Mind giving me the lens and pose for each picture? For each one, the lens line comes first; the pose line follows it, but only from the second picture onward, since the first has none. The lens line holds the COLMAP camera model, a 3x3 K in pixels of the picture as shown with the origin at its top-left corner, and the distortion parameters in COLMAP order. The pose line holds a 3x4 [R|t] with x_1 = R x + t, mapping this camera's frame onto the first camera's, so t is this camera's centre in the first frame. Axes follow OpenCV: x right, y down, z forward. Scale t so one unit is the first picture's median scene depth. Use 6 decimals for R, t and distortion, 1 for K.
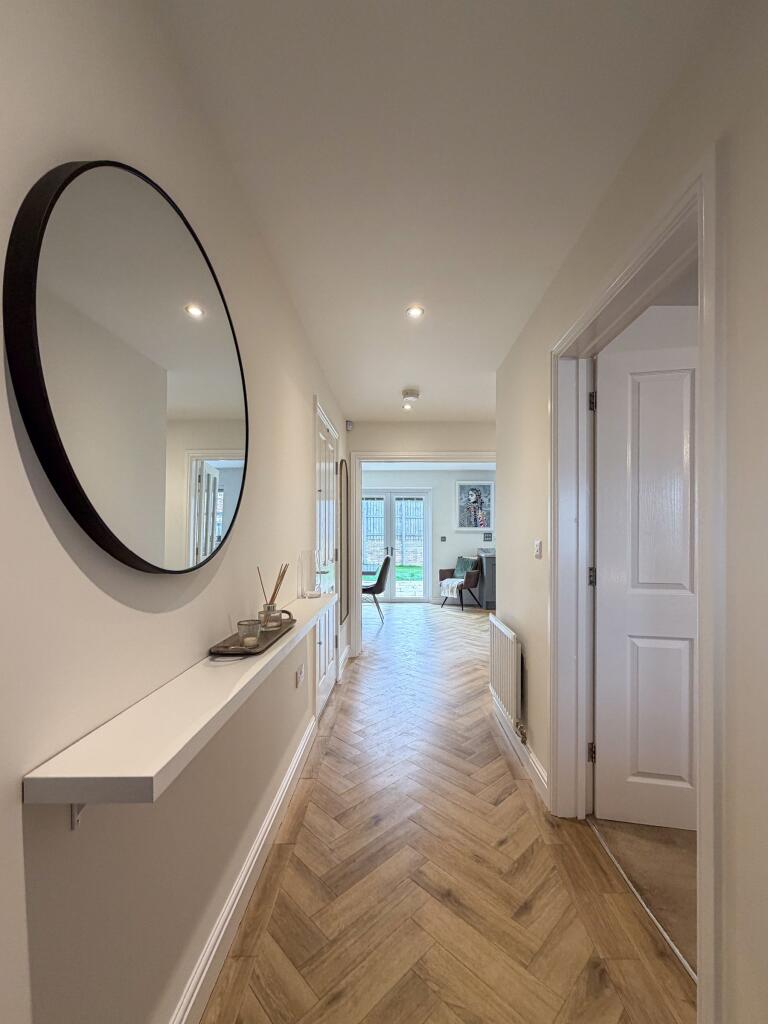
lens RADIAL K [[413.8, 0, 383.2], [0, 413.8, 515.8], [0, 0, 1]] dist [0.001437, -0.001436]
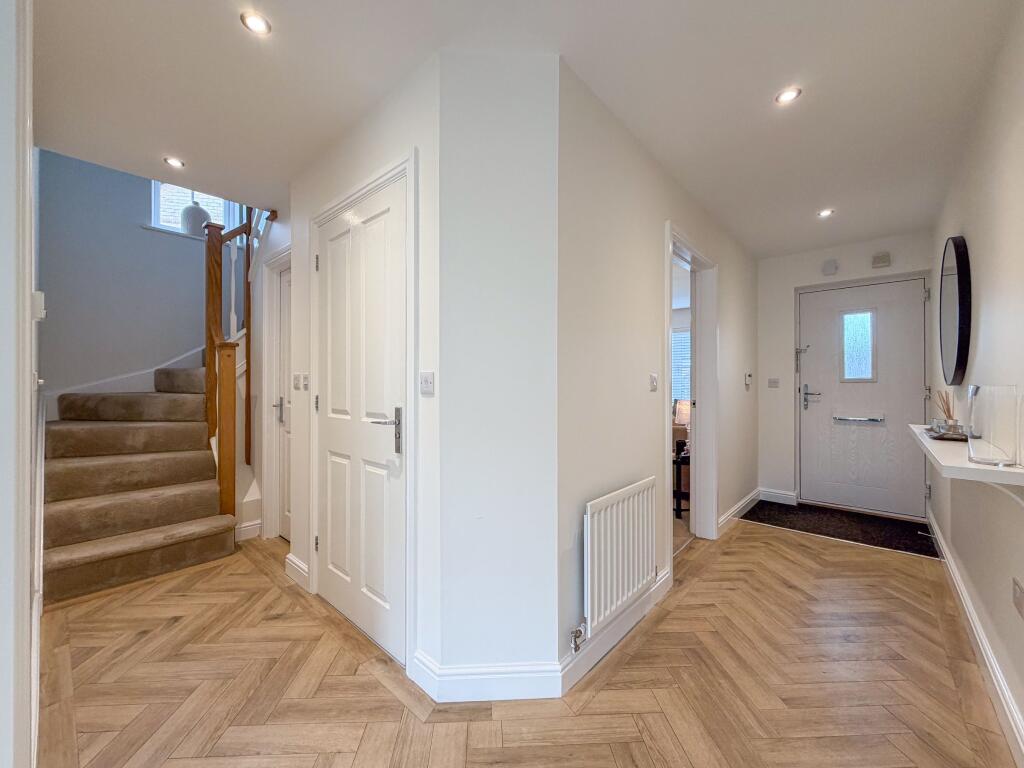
lens RADIAL K [[413.8, 0, 504.0], [0, 413.8, 382.6], [0, 0, 1]] dist [0.001437, -0.001436]
pose [[-0.764380, 0.002106, 0.644763, -0.032930], [-0.026023, 0.999079, -0.034115, 0.176576], [-0.644241, -0.042855, -0.763621, 2.871150]]
